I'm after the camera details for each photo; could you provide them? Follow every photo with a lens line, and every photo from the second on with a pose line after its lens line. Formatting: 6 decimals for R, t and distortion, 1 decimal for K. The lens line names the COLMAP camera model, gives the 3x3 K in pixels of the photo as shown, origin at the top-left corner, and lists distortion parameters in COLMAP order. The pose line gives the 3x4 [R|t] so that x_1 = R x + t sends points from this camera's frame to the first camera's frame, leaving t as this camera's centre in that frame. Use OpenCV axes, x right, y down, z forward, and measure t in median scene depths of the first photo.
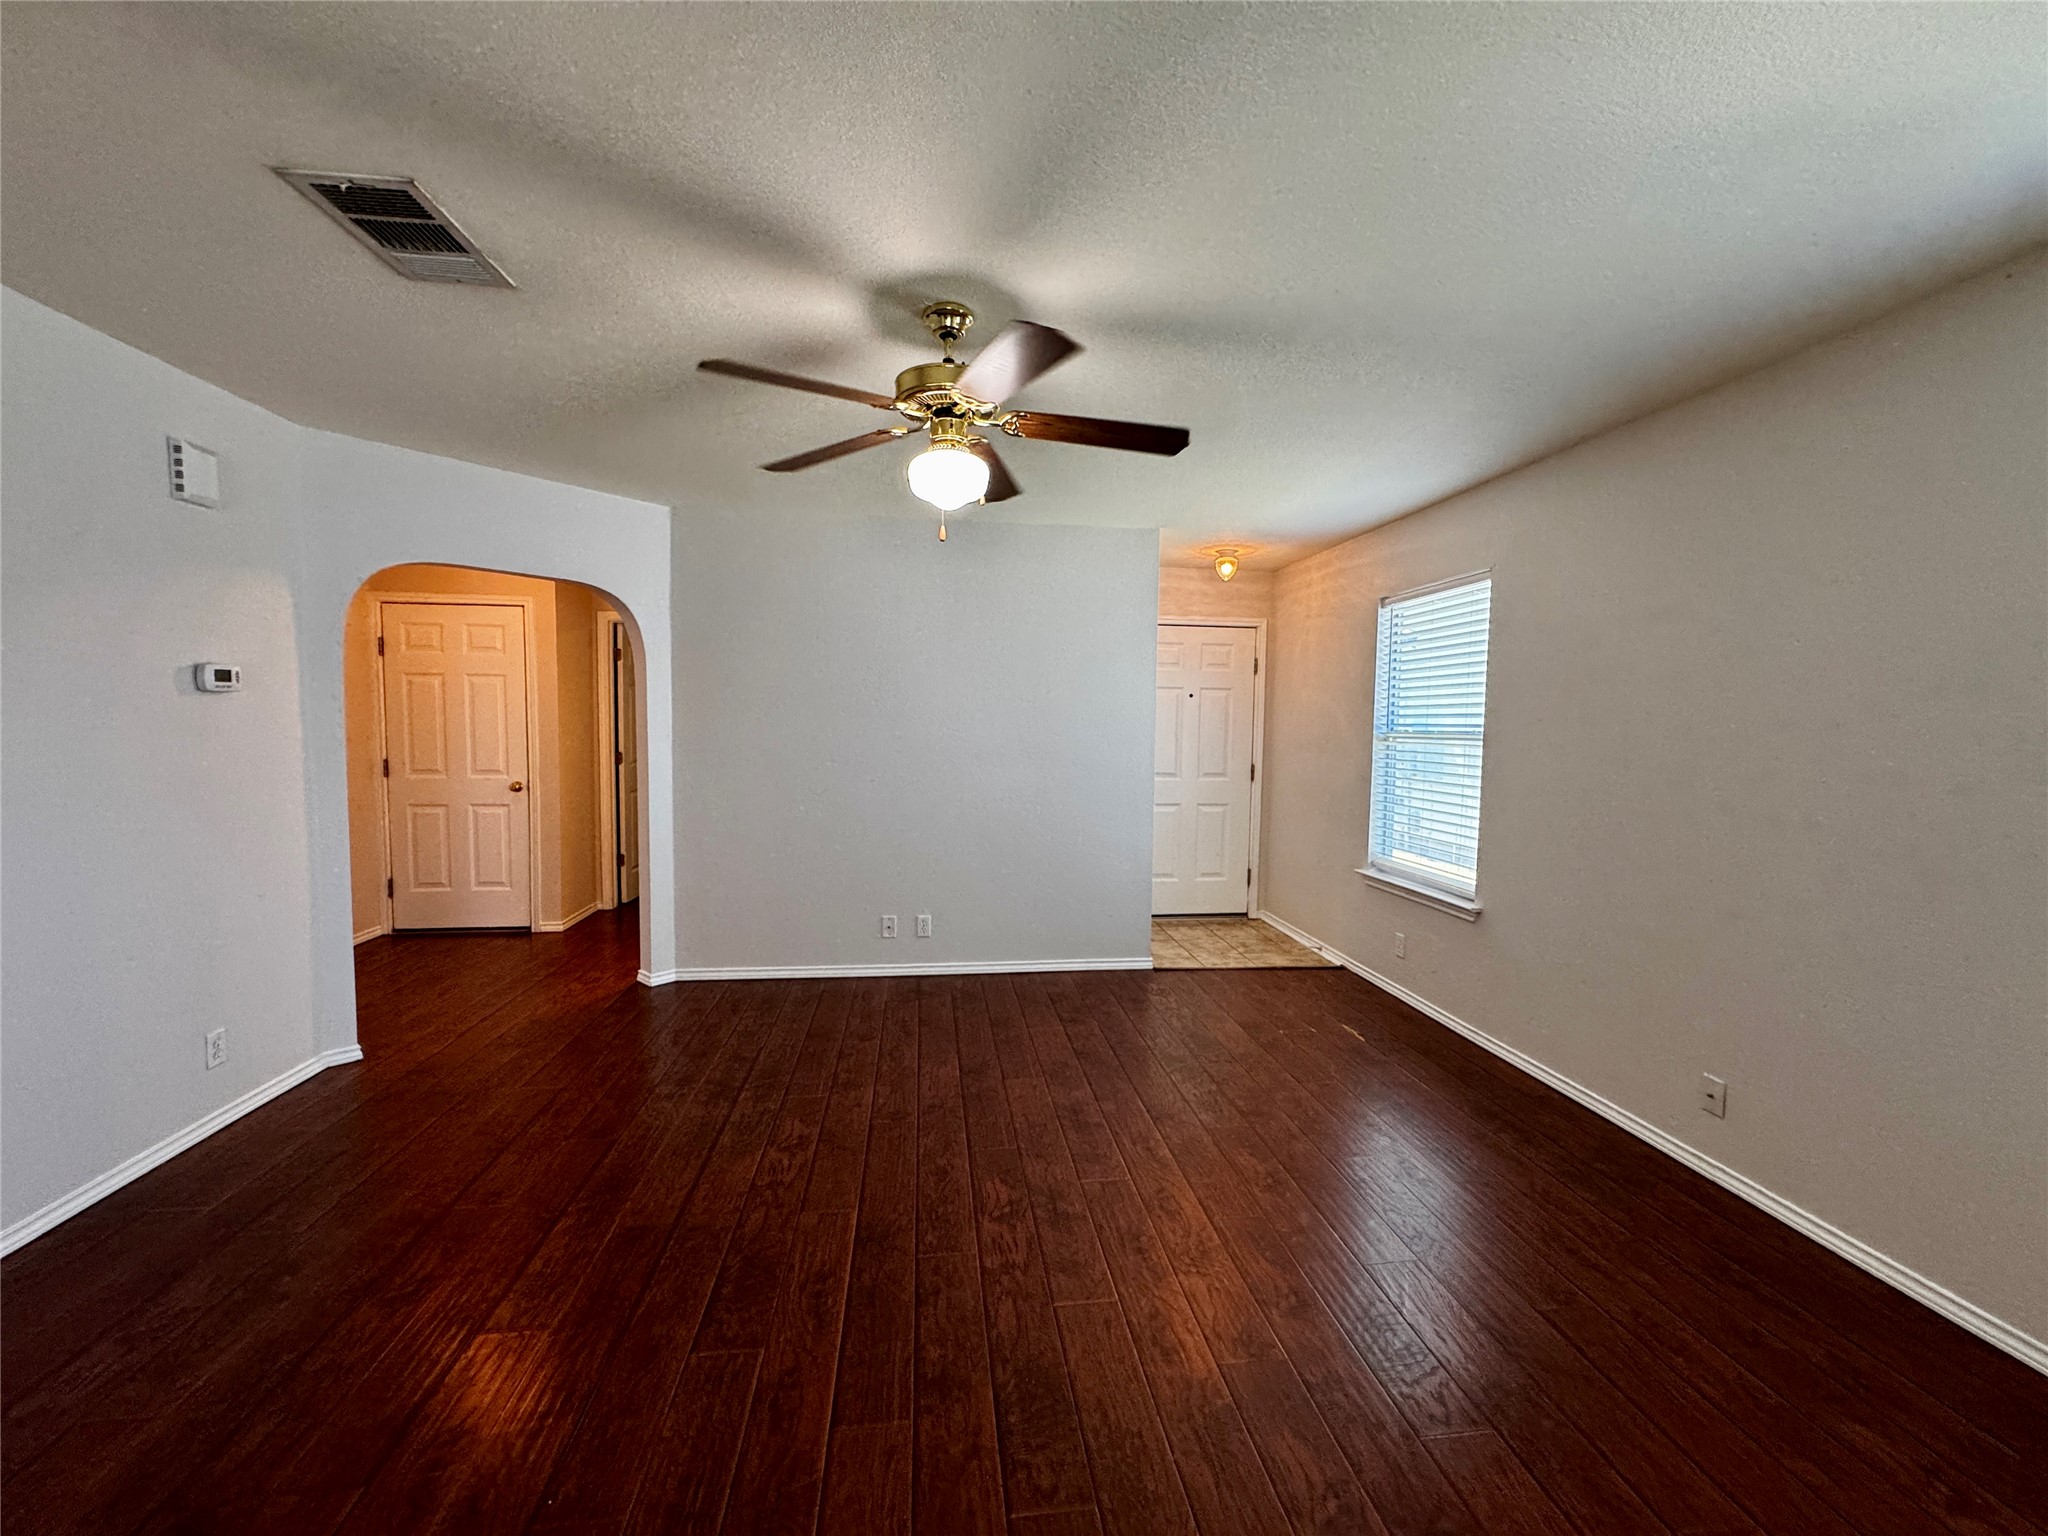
lens RADIAL K [[817.2, 0, 1022.4], [0, 817.2, 769.3], [0, 0, 1]] dist [-0.004462, -0.002124]
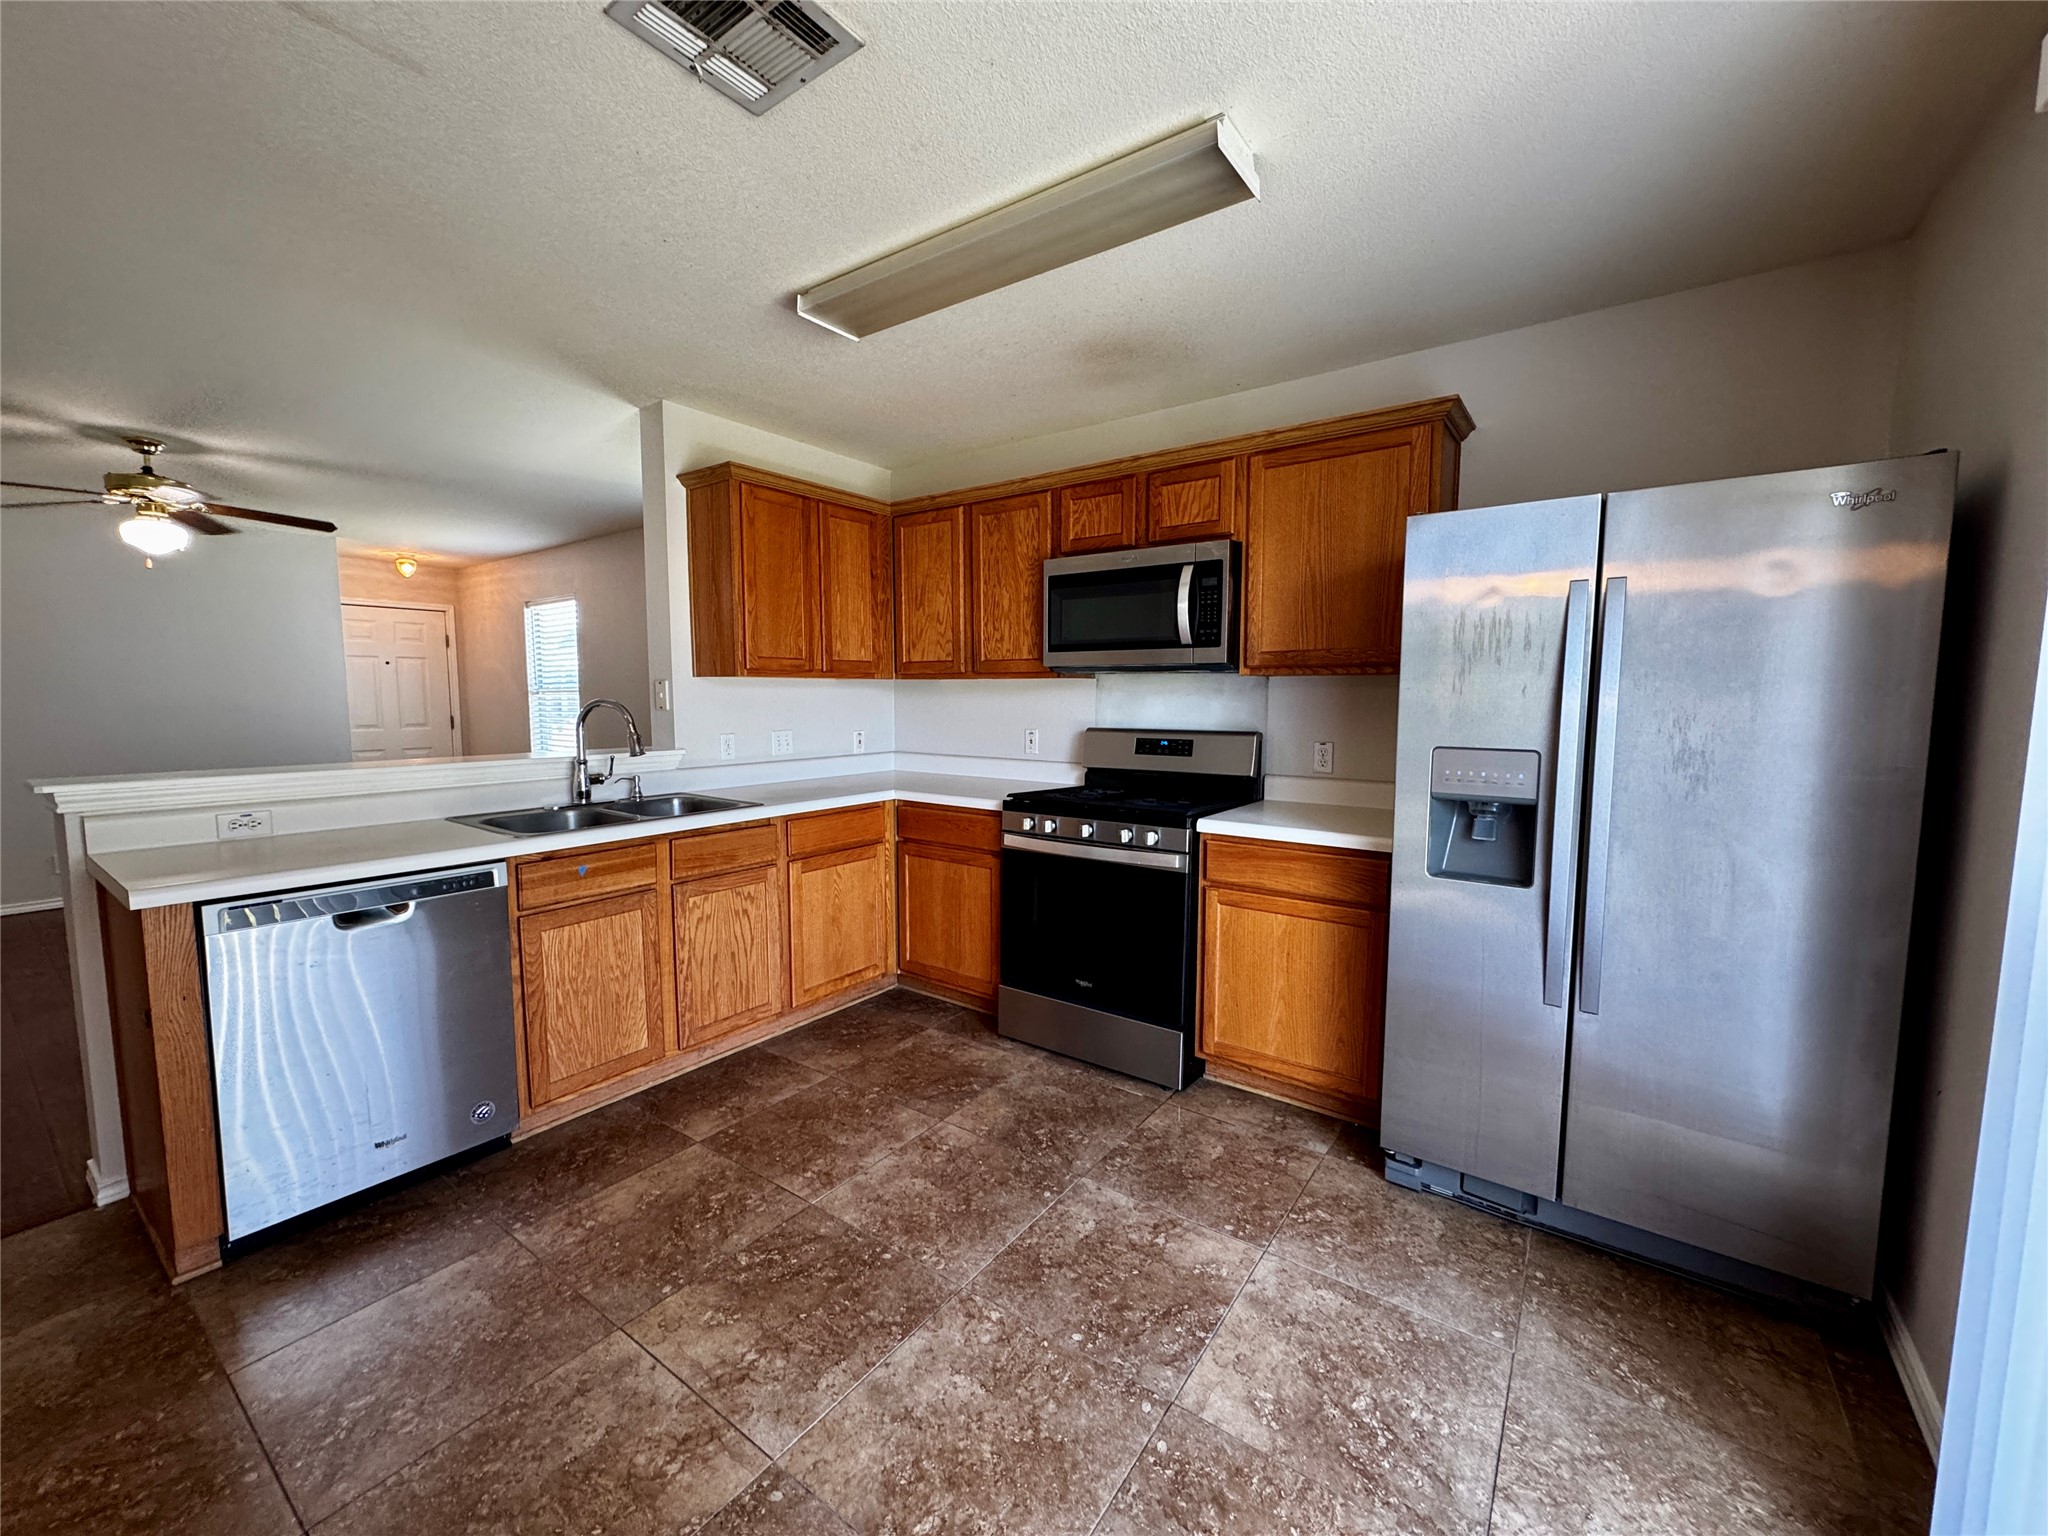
lens RADIAL K [[817.2, 0, 1023.5], [0, 817.2, 768.6], [0, 0, 1]] dist [-0.004462, -0.002124]
pose [[0.688630, -0.075047, 0.721219, -0.039865], [0.048476, 0.997169, 0.057476, 0.053136], [-0.723491, -0.004618, 0.690319, -0.639918]]
